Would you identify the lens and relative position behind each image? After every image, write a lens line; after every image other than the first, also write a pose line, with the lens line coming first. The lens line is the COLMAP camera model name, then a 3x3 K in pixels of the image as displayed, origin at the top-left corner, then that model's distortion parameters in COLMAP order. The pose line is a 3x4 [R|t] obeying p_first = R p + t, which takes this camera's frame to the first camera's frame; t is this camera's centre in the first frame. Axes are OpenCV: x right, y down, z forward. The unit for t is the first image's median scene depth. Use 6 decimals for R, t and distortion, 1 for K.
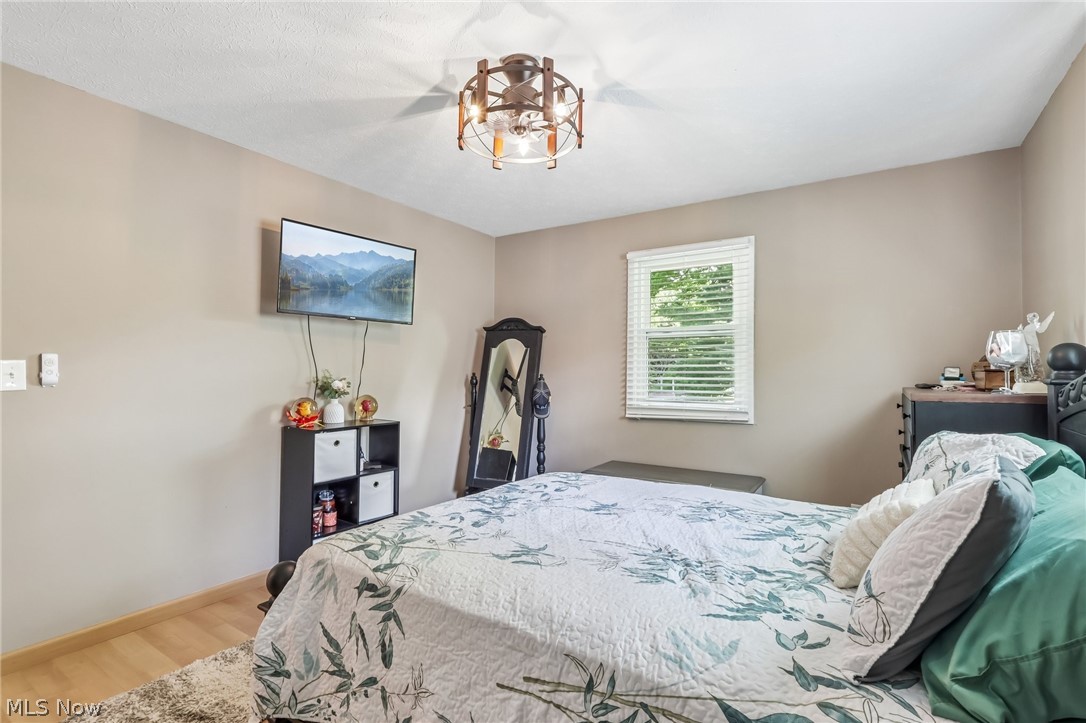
lens RADIAL K [[507.0, 0, 525.9], [0, 507.0, 360.3], [0, 0, 1]] dist [-0.000983, 0.000044]
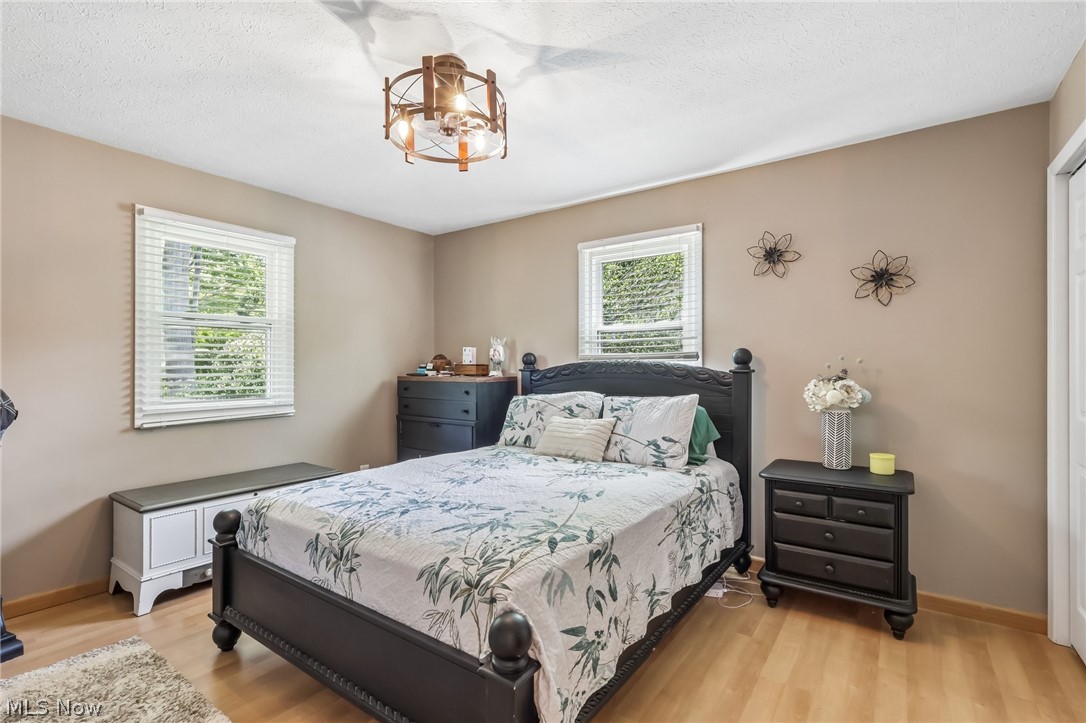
lens RADIAL K [[511.1, 0, 539.4], [0, 511.1, 363.5], [0, 0, 1]] dist [-0.002761, 0.000034]
pose [[0.027653, -0.003666, 0.999611, -1.169838], [-0.021529, 0.999759, 0.004262, 0.004052], [-0.999386, -0.021639, 0.027568, 0.871461]]
